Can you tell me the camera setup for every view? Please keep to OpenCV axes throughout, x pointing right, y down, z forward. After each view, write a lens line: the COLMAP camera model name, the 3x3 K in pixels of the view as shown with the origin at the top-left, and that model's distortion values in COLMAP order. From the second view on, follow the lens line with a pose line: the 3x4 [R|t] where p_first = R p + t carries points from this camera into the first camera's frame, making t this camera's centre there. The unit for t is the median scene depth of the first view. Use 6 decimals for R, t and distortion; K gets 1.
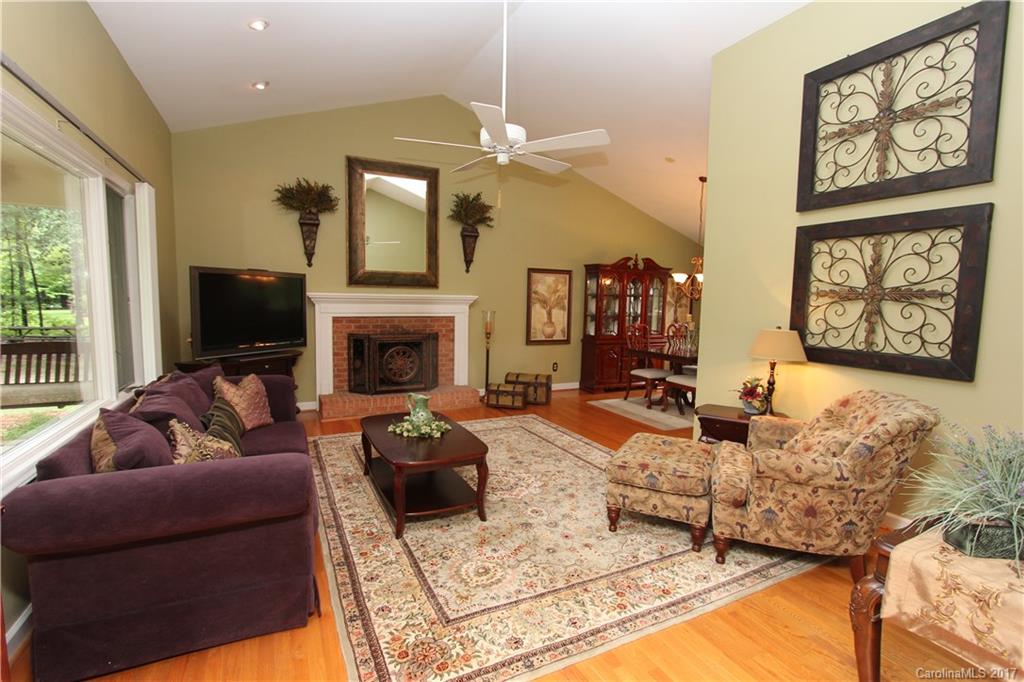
lens RADIAL K [[475.3, 0, 510.2], [0, 475.3, 344.4], [0, 0, 1]] dist [-0.013227, 0.000700]
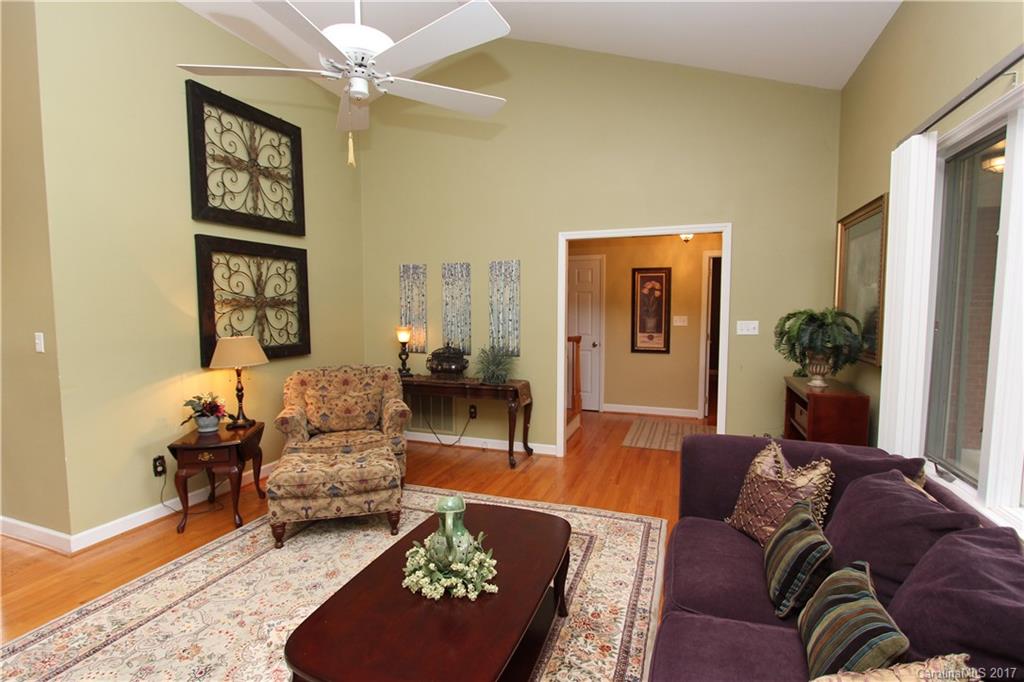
lens RADIAL K [[475.3, 0, 513.5], [0, 475.3, 342.8], [0, 0, 1]] dist [-0.013227, 0.000700]
pose [[-0.684167, -0.073962, 0.725566, -0.500807], [0.059409, 0.985887, 0.156518, -0.121934], [-0.726902, 0.150189, -0.670117, 1.058137]]
